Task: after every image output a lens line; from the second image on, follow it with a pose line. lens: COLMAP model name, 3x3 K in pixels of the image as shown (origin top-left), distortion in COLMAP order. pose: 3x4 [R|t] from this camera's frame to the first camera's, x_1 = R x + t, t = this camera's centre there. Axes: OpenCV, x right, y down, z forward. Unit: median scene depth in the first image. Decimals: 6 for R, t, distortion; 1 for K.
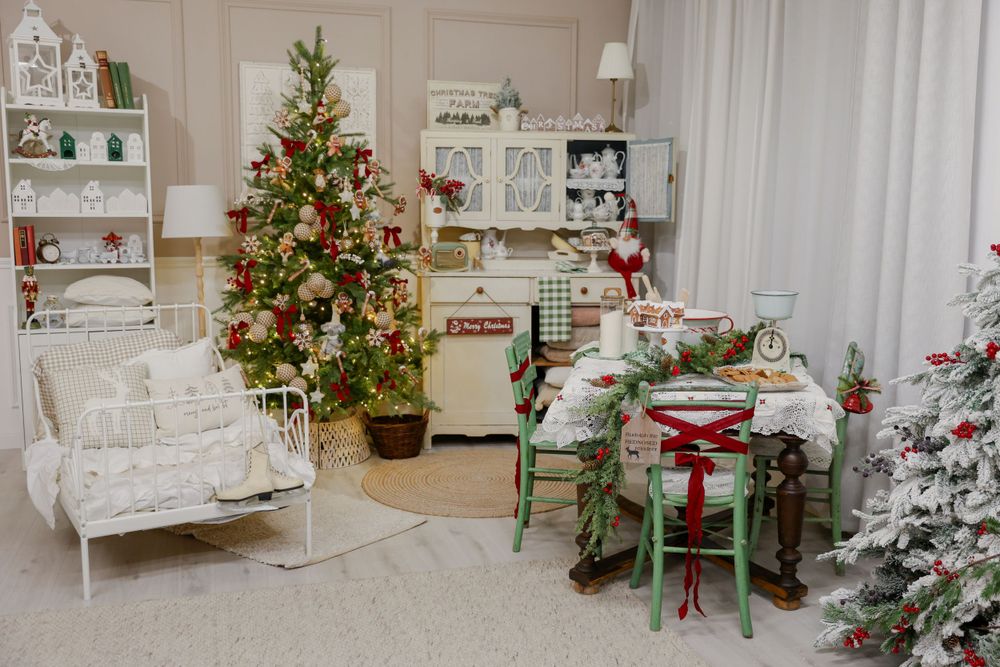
lens RADIAL K [[991.9, 0, 516.9], [0, 991.9, 338.1], [0, 0, 1]] dist [0.002570, -0.000518]
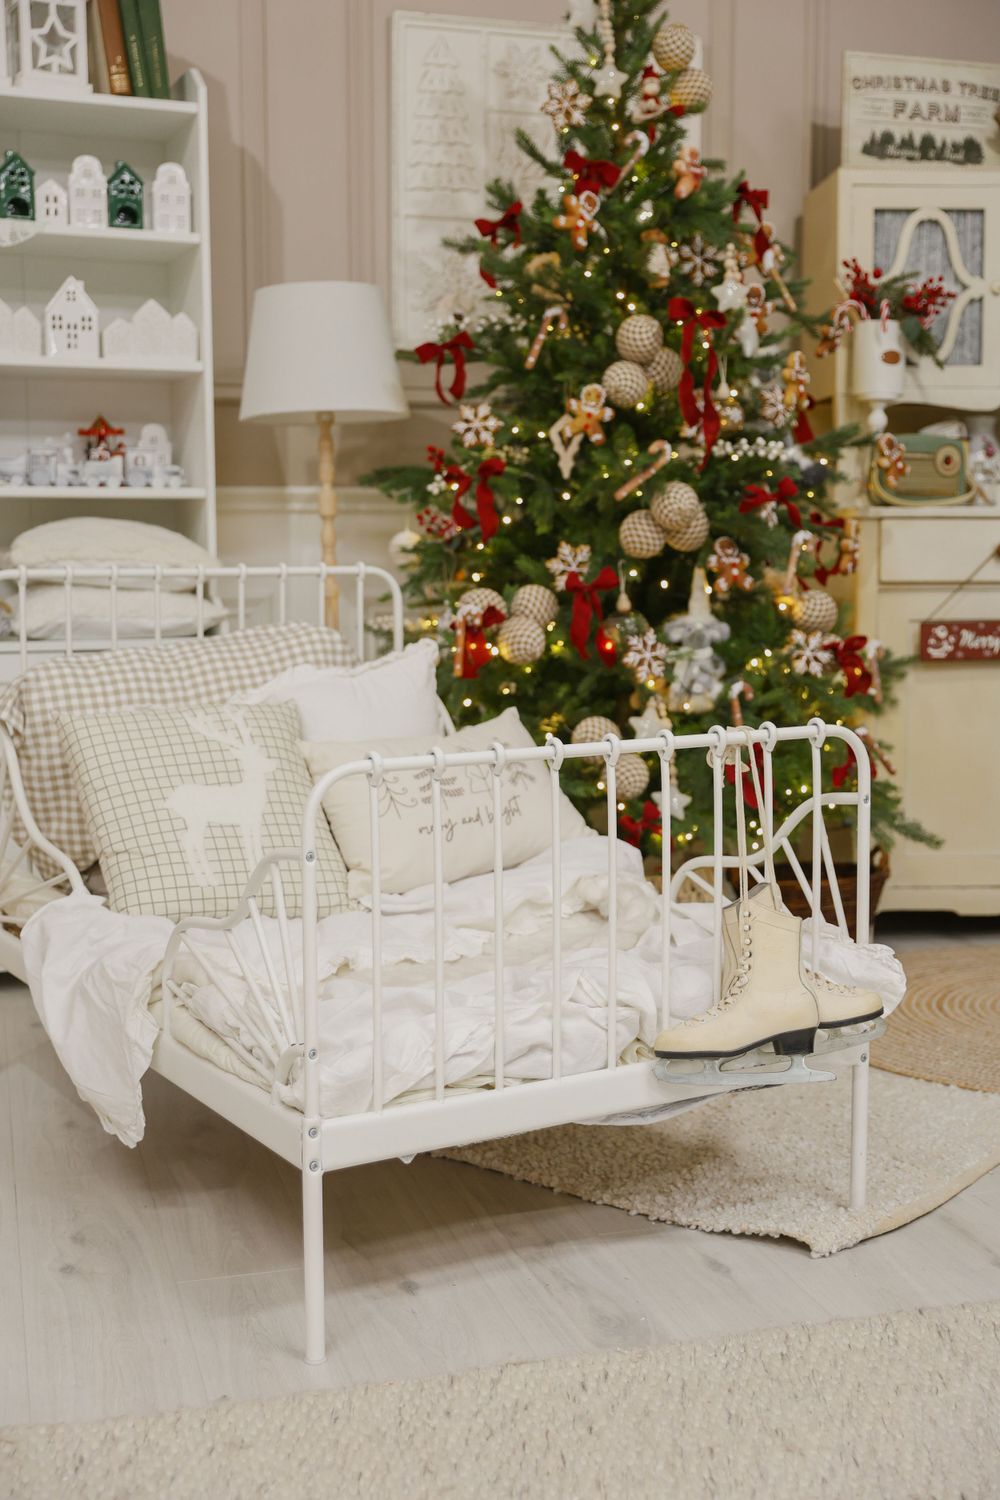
lens RADIAL K [[1829.7, 0, 500.0], [0, 1829.7, 750.0], [0, 0, 1]] dist [-0.021271, 0.056303]
pose [[0.999806, -0.010689, -0.016545, -0.241934], [0.010214, 0.999541, -0.028525, 0.054607], [0.016842, 0.028350, 0.999456, 0.266873]]
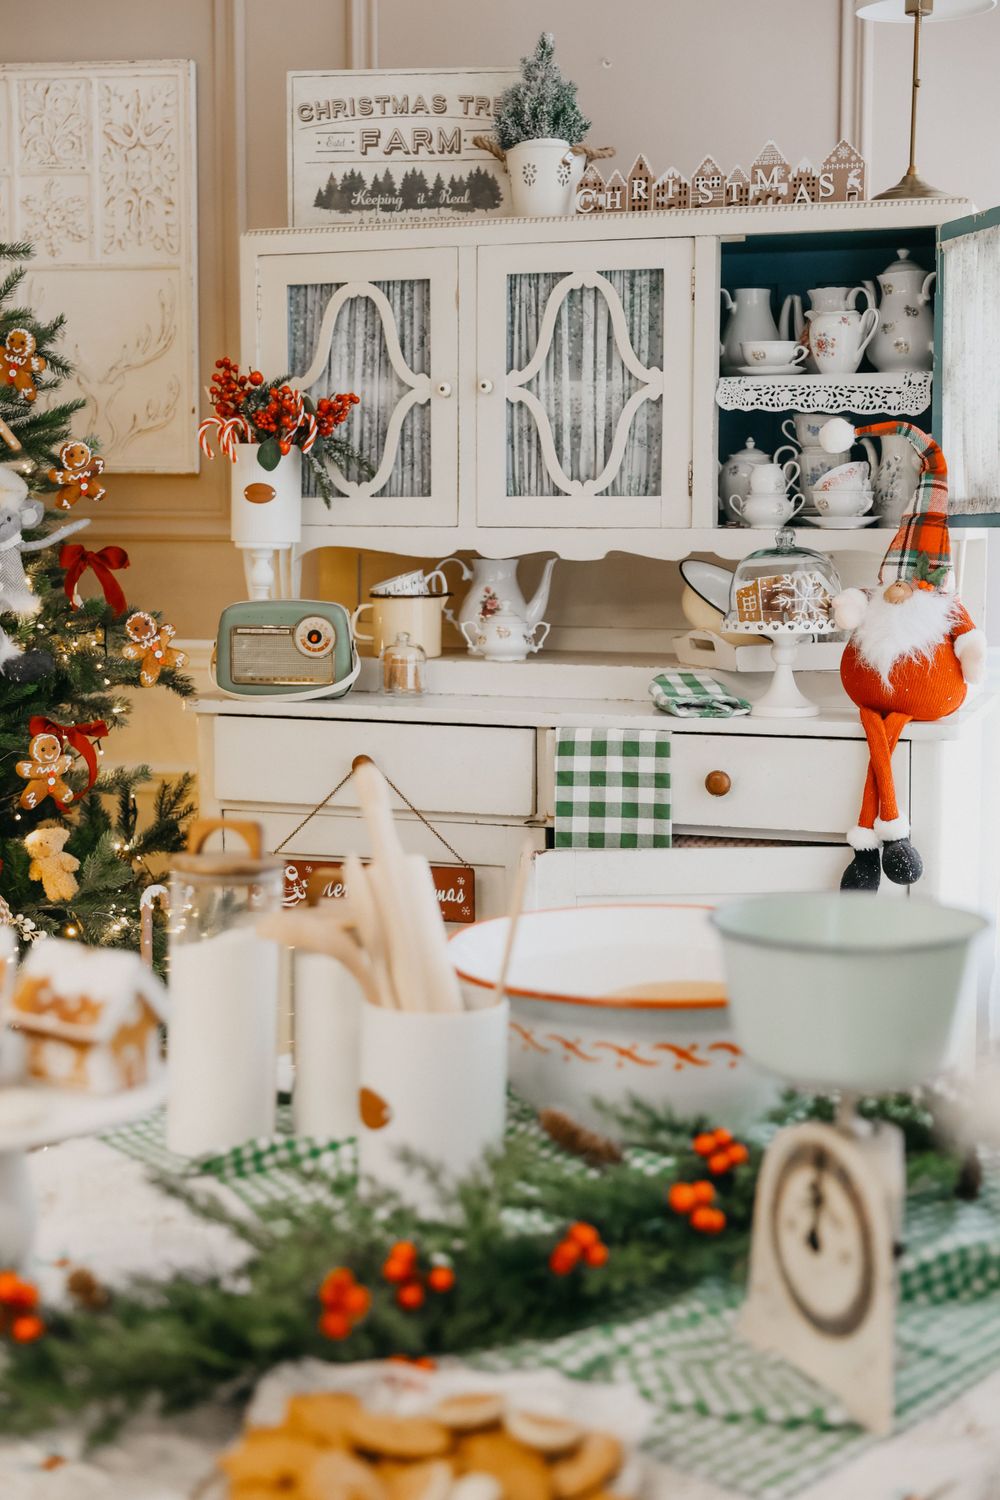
lens RADIAL K [[2053.1, 0, 500.0], [0, 2053.1, 750.0], [0, 0, 1]] dist [-0.004079, -0.009219]
pose [[0.913549, 0.038414, -0.404910, 0.252264], [-0.049258, 0.998652, -0.016391, -0.047378], [0.403735, 0.034919, 0.914209, 0.491761]]
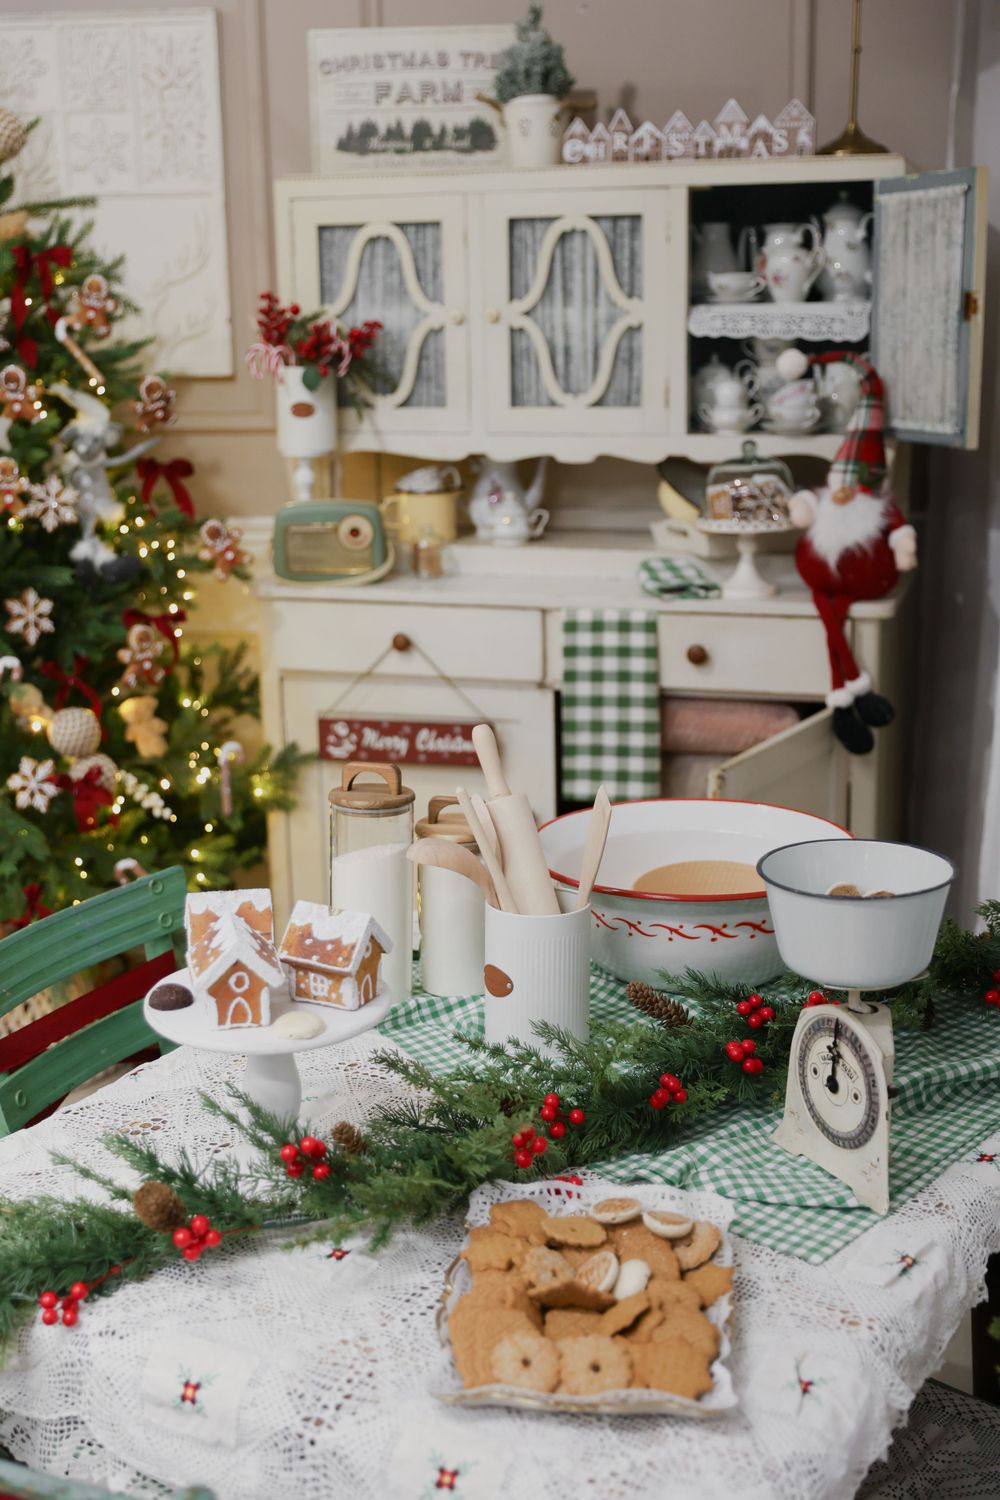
lens RADIAL K [[1906.0, 0, 500.0], [0, 1906.0, 750.0], [0, 0, 1]] dist [0.007008, 0.008497]
pose [[0.929235, 0.063230, -0.364038, 0.253289], [-0.025253, 0.993813, 0.108156, -0.087978], [0.368624, -0.091309, 0.925083, 0.406954]]
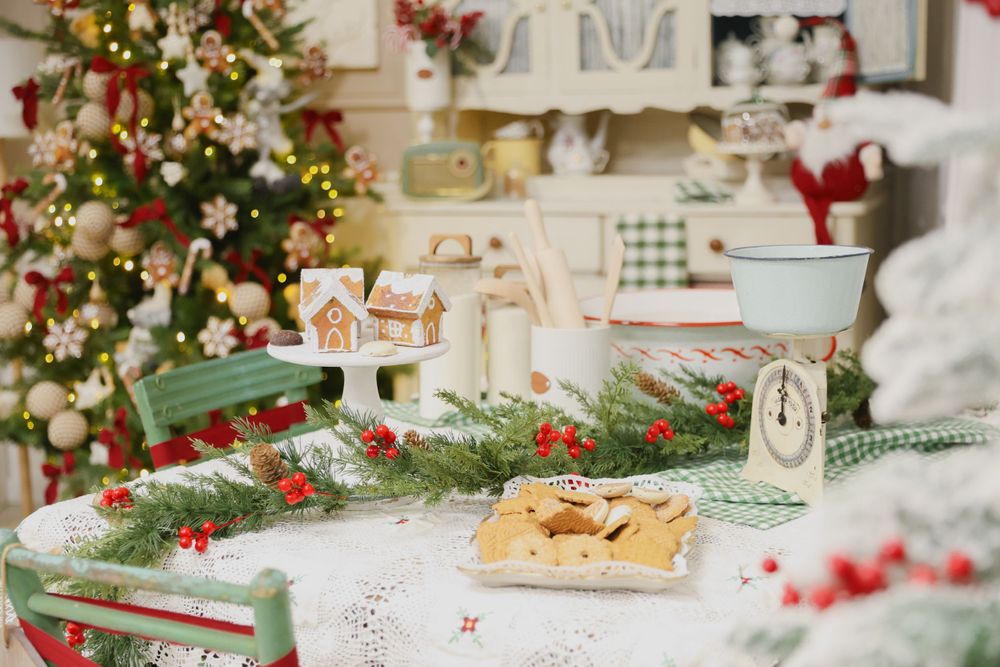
lens RADIAL K [[1465.7, 0, 534.0], [0, 1465.7, 336.8], [0, 0, 1]] dist [0.010636, -0.048457]
pose [[0.910793, 0.035111, -0.411368, 0.276699], [-0.030324, 0.999375, 0.018159, -0.017636], [0.411748, -0.004065, 0.911289, 0.398265]]
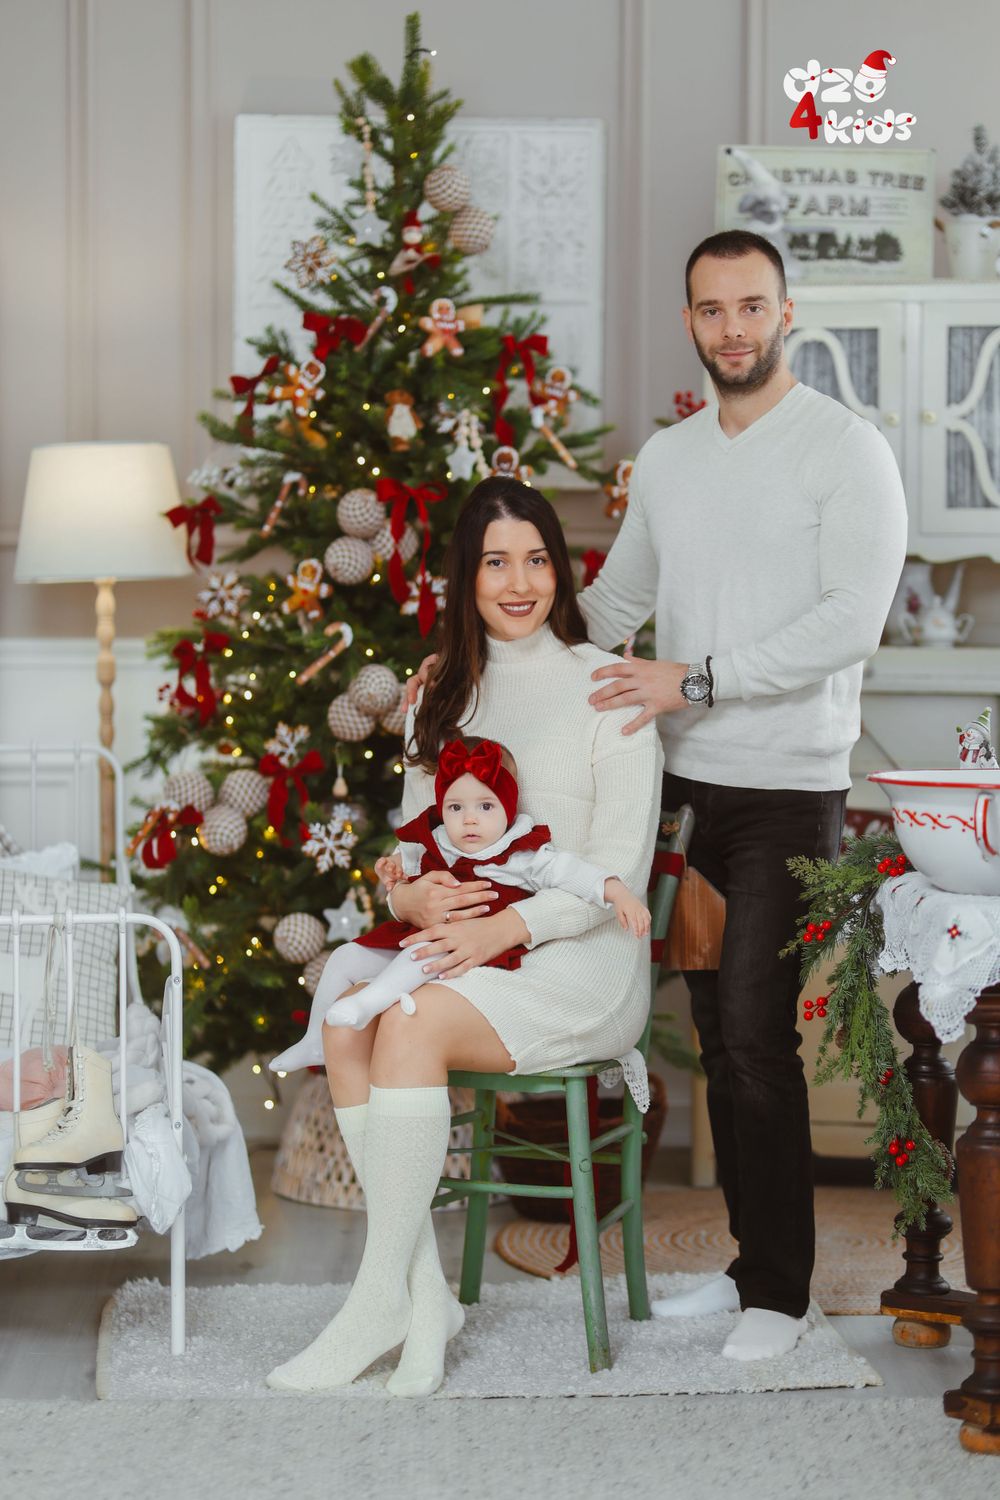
lens RADIAL K [[3693.5, 0, 500.0], [0, 3693.5, 750.0], [0, 0, 1]] dist [-0.011461, -0.131435]
pose [[0.961916, 0.007198, -0.273251, 0.207440], [-0.032641, 0.995525, -0.088682, 0.081351], [0.271390, 0.094224, 0.957846, -0.289451]]
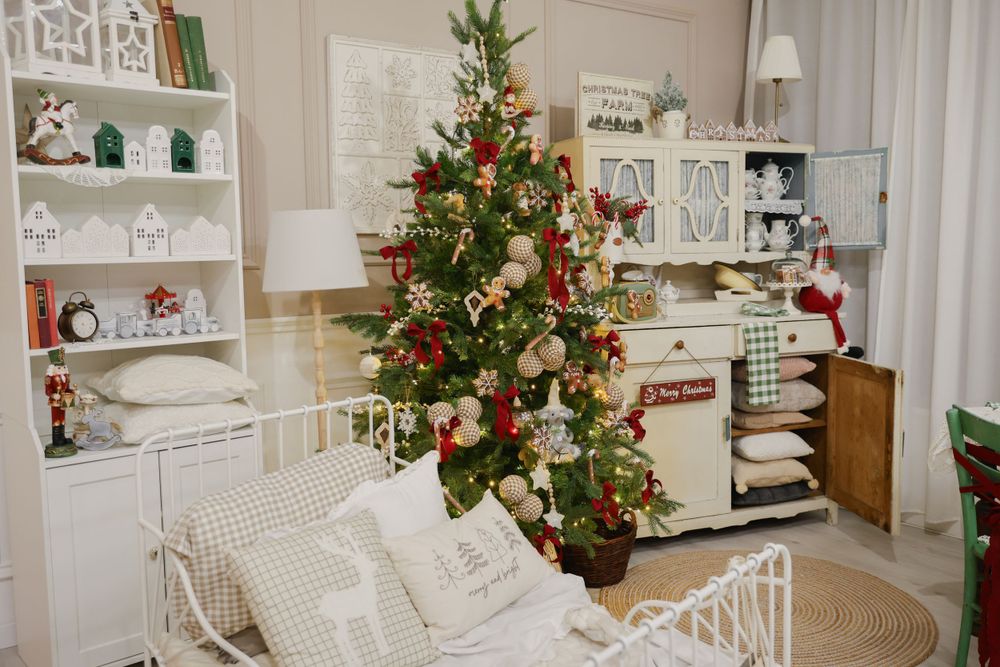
lens RADIAL K [[893.2, 0, 522.7], [0, 893.2, 326.6], [0, 0, 1]] dist [0.005095, 0.000543]
pose [[0.952322, -0.049531, 0.301048, -0.374014], [0.062544, 0.997472, -0.033737, -0.048829], [-0.298615, 0.050957, 0.953012, 0.401350]]
